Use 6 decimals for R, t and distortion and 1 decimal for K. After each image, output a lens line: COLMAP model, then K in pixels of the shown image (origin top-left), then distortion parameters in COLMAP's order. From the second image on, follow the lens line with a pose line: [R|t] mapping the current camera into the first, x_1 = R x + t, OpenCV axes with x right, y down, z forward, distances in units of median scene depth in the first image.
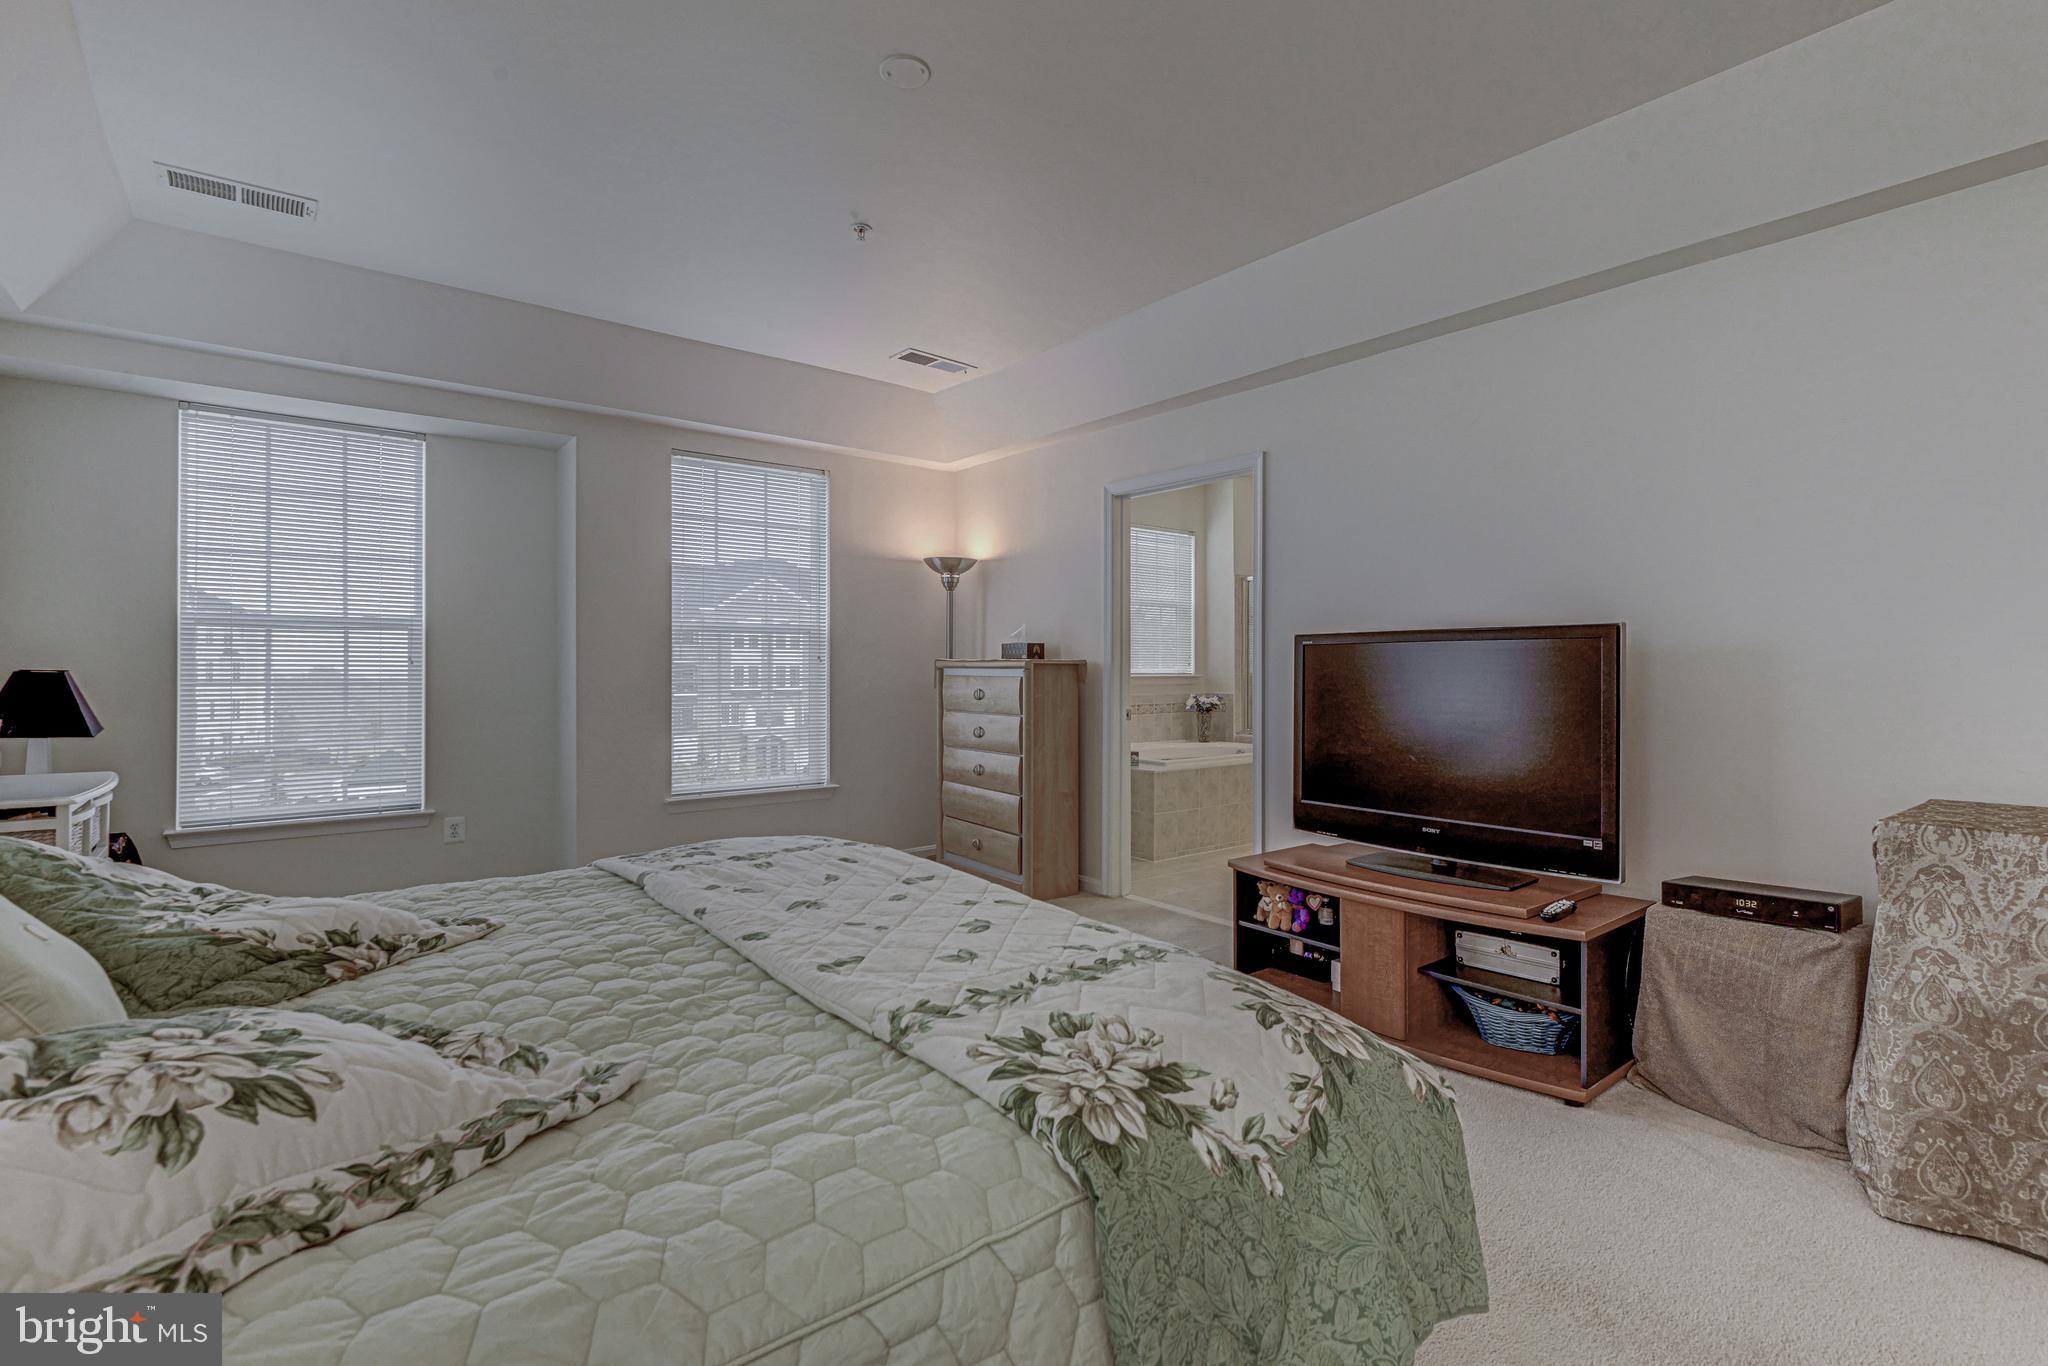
lens RADIAL K [[949.6, 0, 1028.5], [0, 949.6, 678.5], [0, 0, 1]] dist [0.003144, 0.000294]
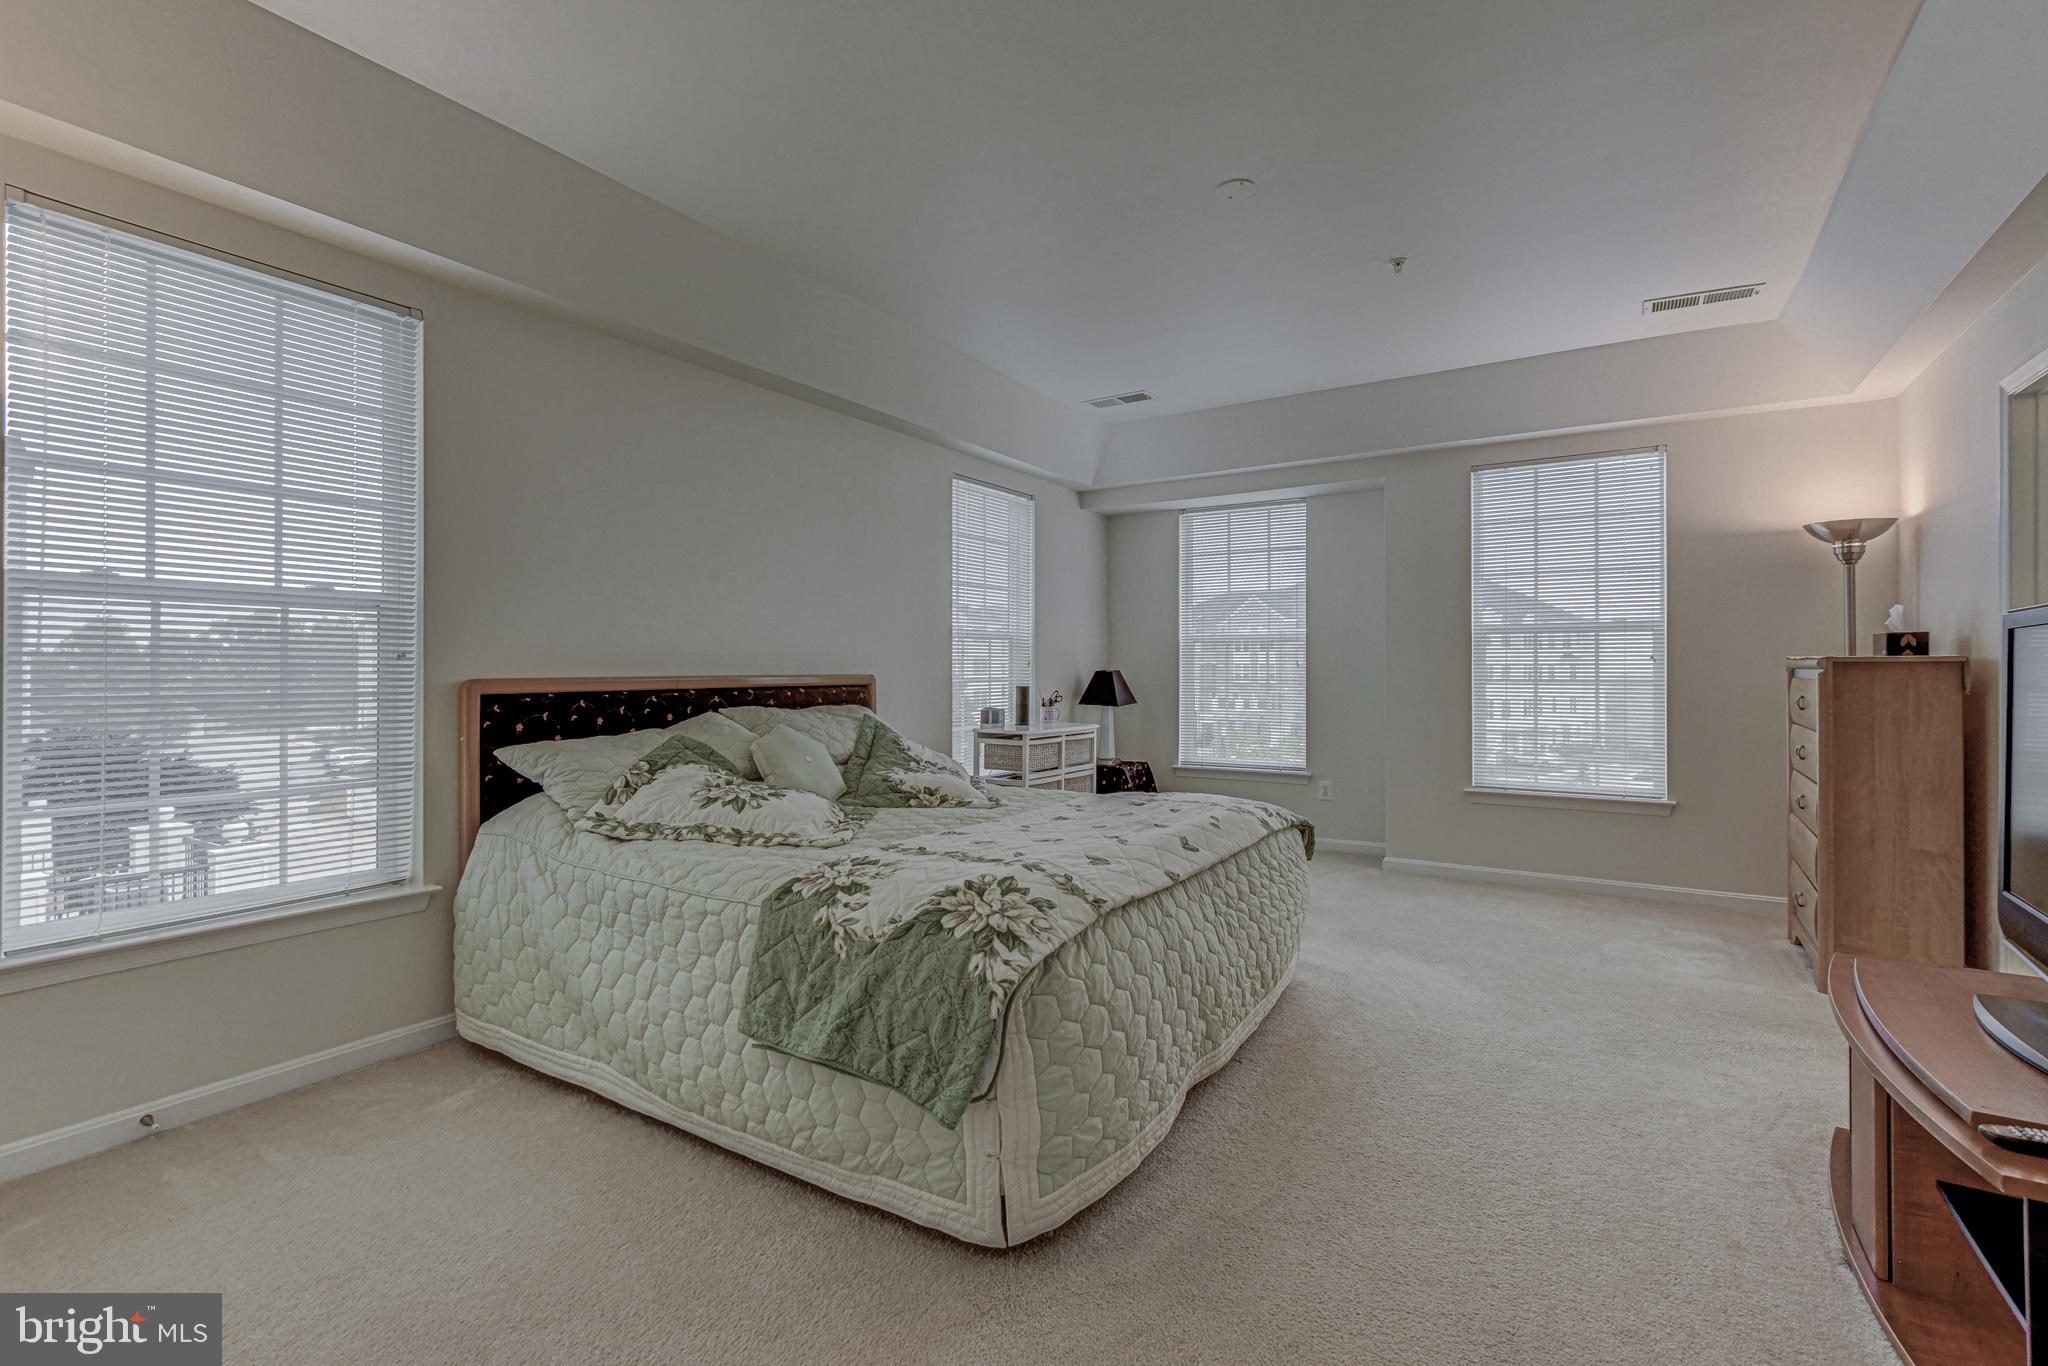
lens RADIAL K [[935.6, 0, 1022.5], [0, 935.6, 666.8], [0, 0, 1]] dist [0.003289, 0.000099]
pose [[0.322569, -0.002404, -0.946543, 0.450003], [-0.009938, 0.999933, -0.005926, -0.001056], [0.946494, 0.011318, 0.322523, 0.162789]]
